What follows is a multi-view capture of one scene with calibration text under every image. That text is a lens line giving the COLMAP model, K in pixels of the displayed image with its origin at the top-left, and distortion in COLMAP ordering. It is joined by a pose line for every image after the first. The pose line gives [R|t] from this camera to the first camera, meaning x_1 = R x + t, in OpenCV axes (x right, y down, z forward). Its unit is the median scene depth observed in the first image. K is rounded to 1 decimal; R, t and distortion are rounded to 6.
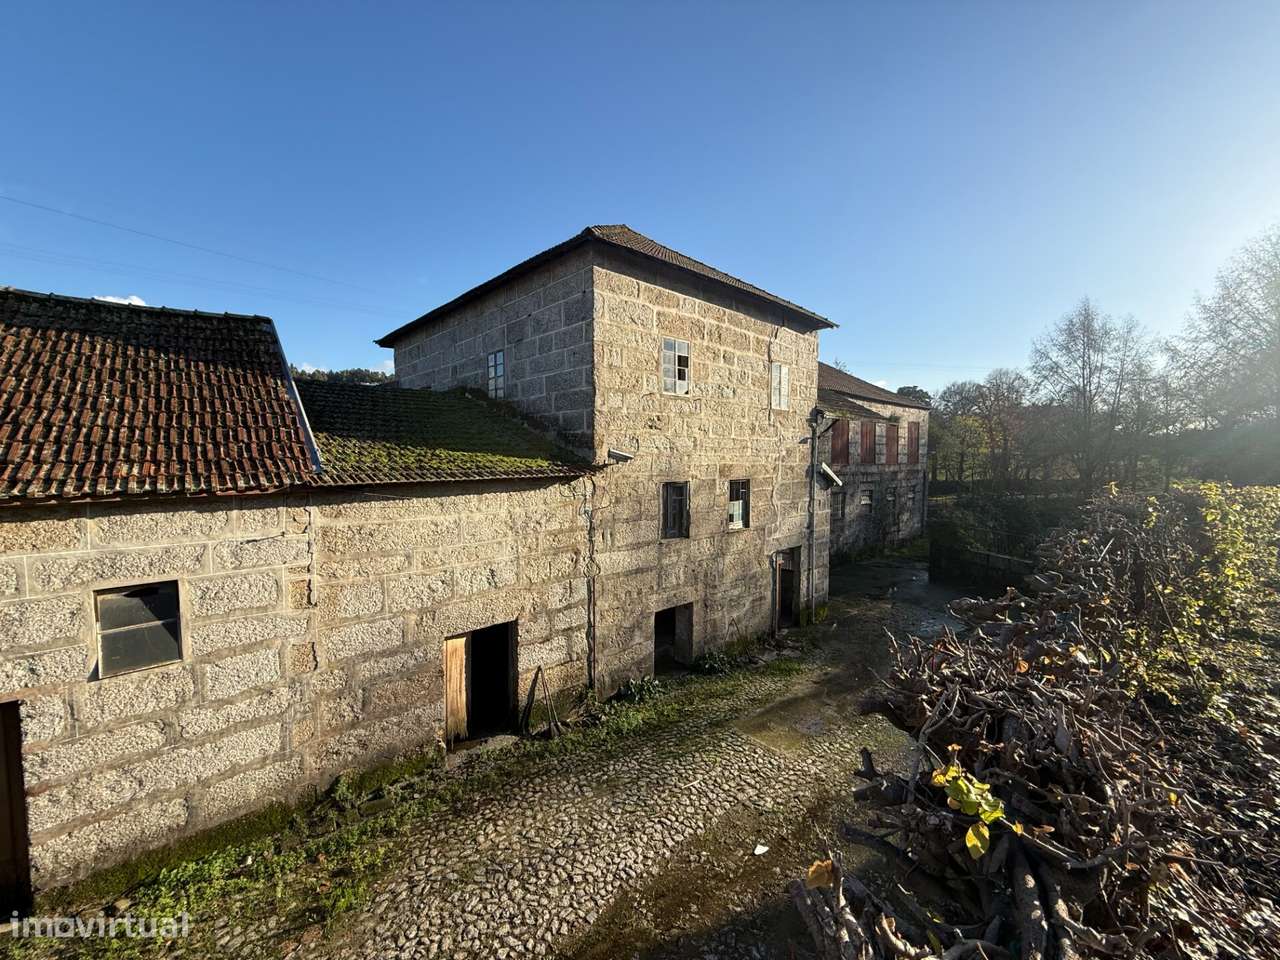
lens RADIAL K [[509.0, 0, 635.6], [0, 509.0, 480.2], [0, 0, 1]] dist [-0.000871, 0.000585]
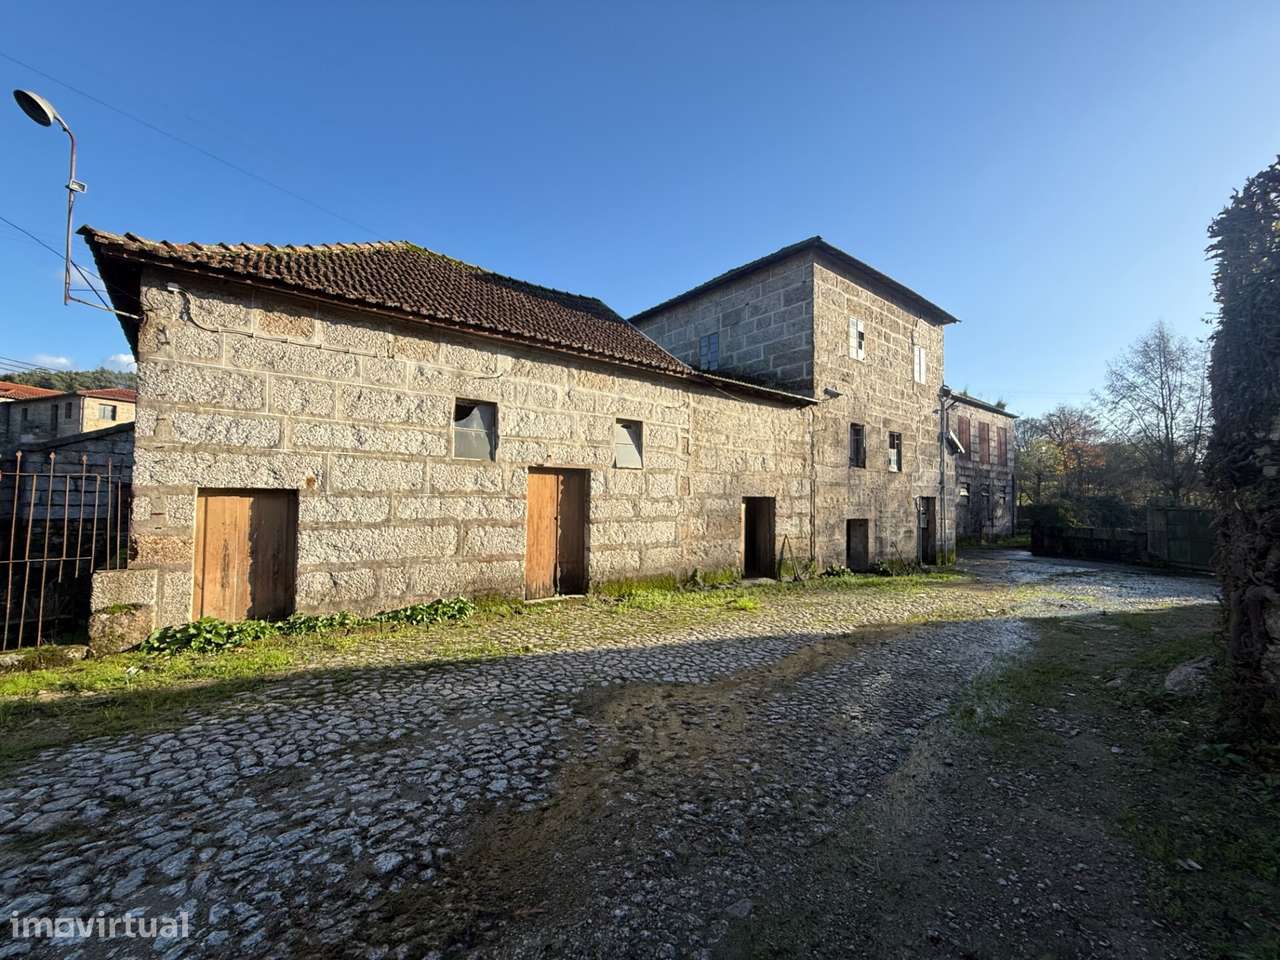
lens RADIAL K [[509.0, 0, 640.3], [0, 509.0, 478.5], [0, 0, 1]] dist [-0.000871, 0.000585]
pose [[0.997196, 0.008326, -0.074373, -0.538076], [-0.014735, 0.996182, -0.086052, 0.373295], [0.073373, 0.086907, 0.993511, -0.488388]]
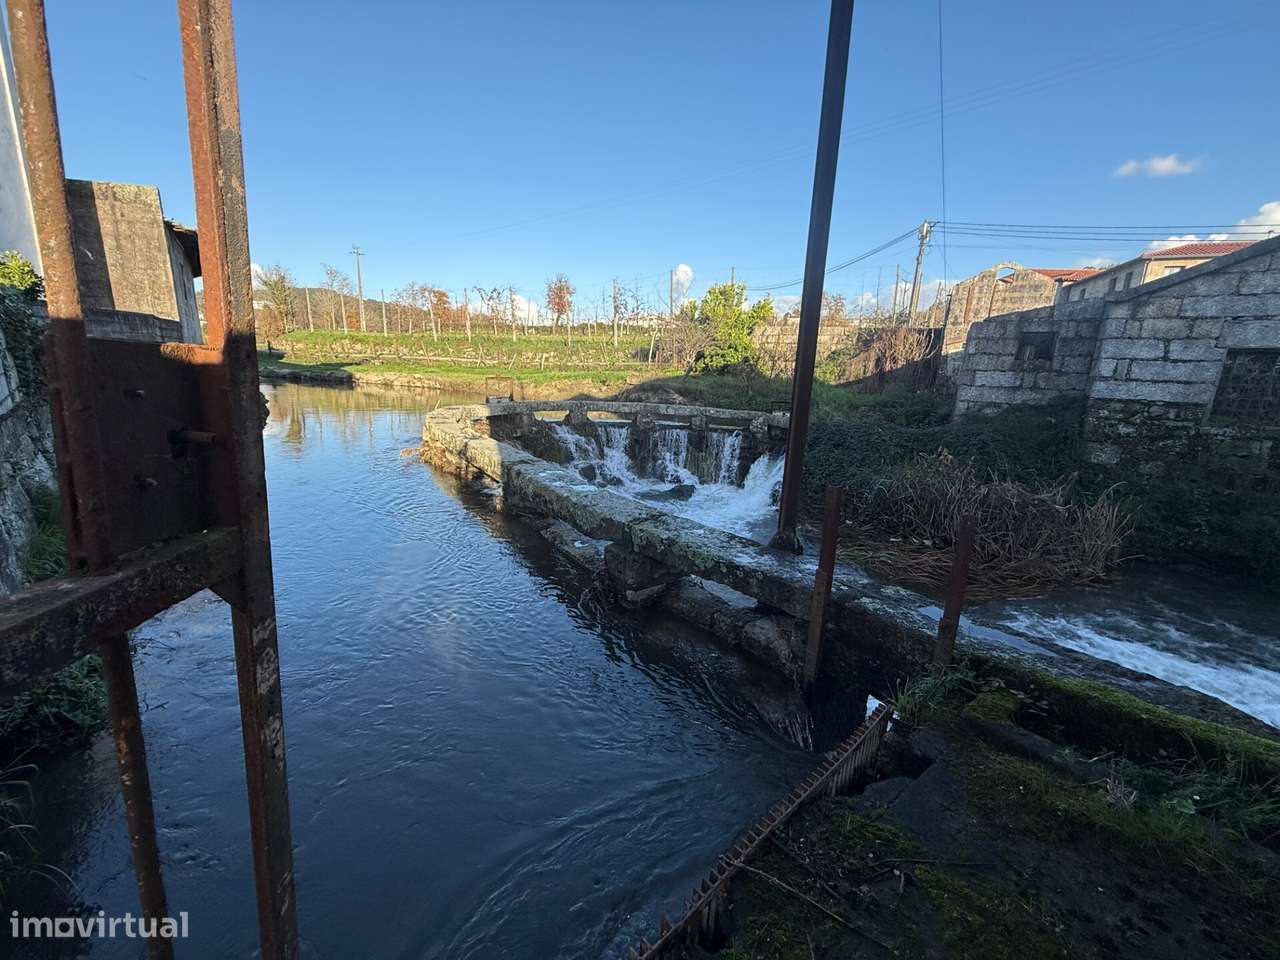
lens RADIAL K [[509.0, 0, 636.0], [0, 509.0, 475.5], [0, 0, 1]] dist [-0.000871, 0.000585]
pose [[-0.062317, 0.208911, -0.975947, -1.437990], [-0.090457, 0.972641, 0.213979, 0.423159], [0.993949, 0.101616, -0.041714, 0.037367]]
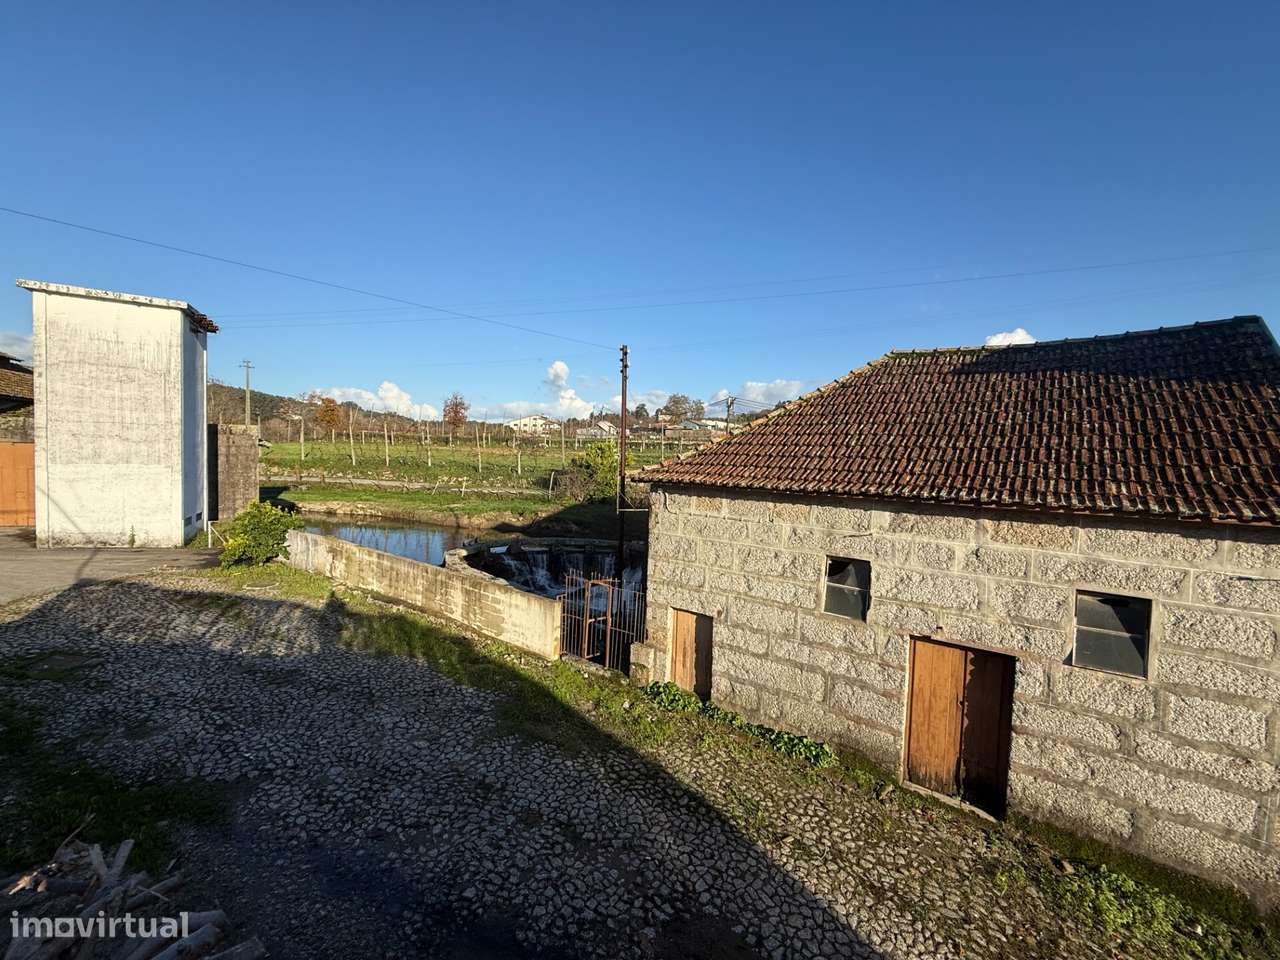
lens RADIAL K [[509.0, 0, 634.5], [0, 509.0, 479.4], [0, 0, 1]] dist [-0.000871, 0.000585]
pose [[0.165330, 0.050808, -0.984929, -0.058188], [-0.083578, 0.995801, 0.037340, 0.003919], [0.982690, 0.076145, 0.168883, -0.140197]]
